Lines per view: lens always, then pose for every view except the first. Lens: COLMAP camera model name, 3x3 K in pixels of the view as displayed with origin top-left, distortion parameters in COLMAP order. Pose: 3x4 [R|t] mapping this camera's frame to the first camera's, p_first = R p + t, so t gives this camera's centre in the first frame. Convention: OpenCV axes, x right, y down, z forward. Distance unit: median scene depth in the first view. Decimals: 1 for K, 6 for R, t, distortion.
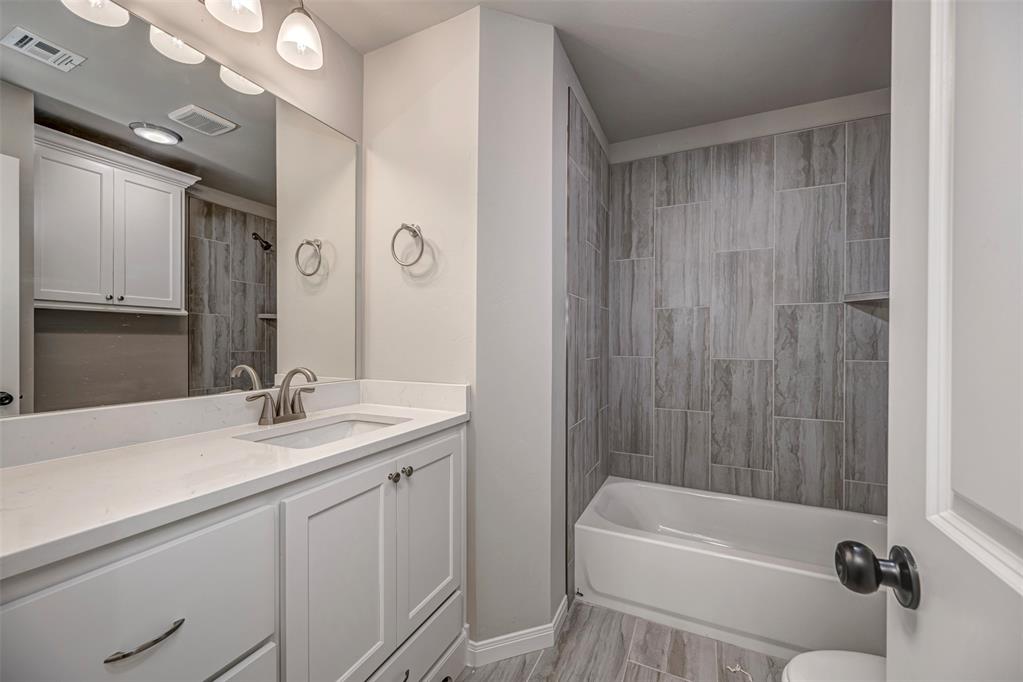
lens RADIAL K [[400.6, 0, 508.4], [0, 400.6, 346.2], [0, 0, 1]] dist [0.001933, 0.000014]
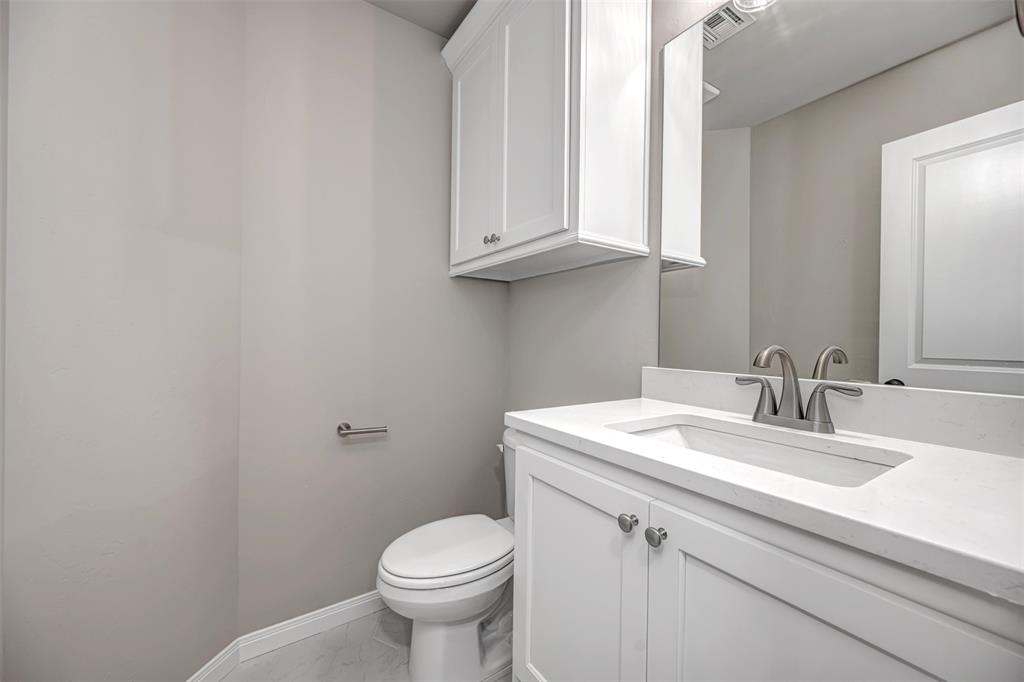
lens RADIAL K [[401.0, 0, 508.9], [0, 401.0, 346.2], [0, 0, 1]] dist [0.001933, 0.000014]
pose [[-0.555555, 0.003905, -0.831471, 0.267338], [-0.018106, 0.999695, 0.016793, 0.052535], [0.831283, 0.024384, -0.555315, 1.026038]]
